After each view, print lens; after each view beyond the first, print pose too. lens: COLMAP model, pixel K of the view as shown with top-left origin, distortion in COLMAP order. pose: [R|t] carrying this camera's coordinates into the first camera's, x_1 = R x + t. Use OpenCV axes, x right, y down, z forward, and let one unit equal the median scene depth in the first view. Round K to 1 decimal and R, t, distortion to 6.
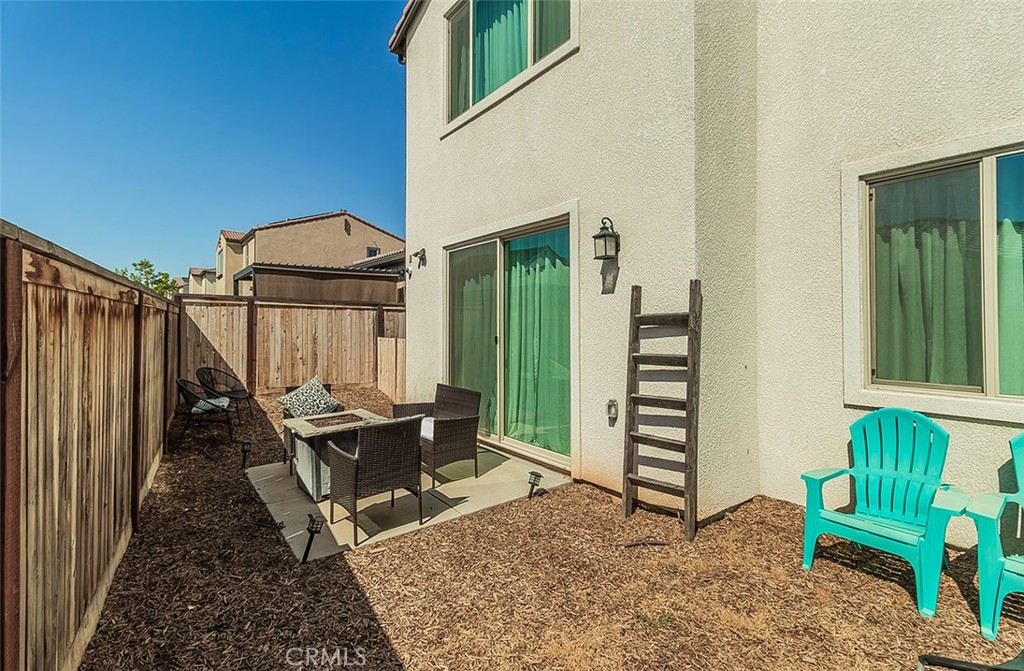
lens RADIAL K [[458.6, 0, 508.8], [0, 458.6, 330.9], [0, 0, 1]] dist [-0.000896, 0.000966]
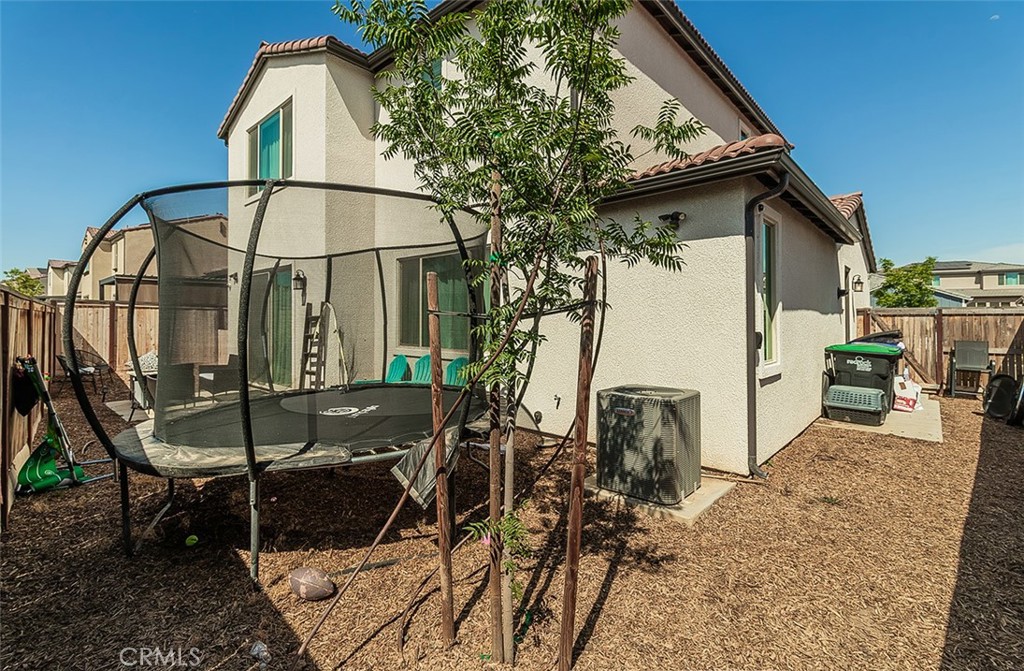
lens RADIAL K [[458.6, 0, 515.8], [0, 458.6, 324.7], [0, 0, 1]] dist [-0.000896, 0.000966]
pose [[0.981858, -0.005937, 0.189523, 0.378193], [0.005994, 0.999982, 0.000270, 0.004610], [-0.189521, 0.000871, 0.981876, -0.605101]]
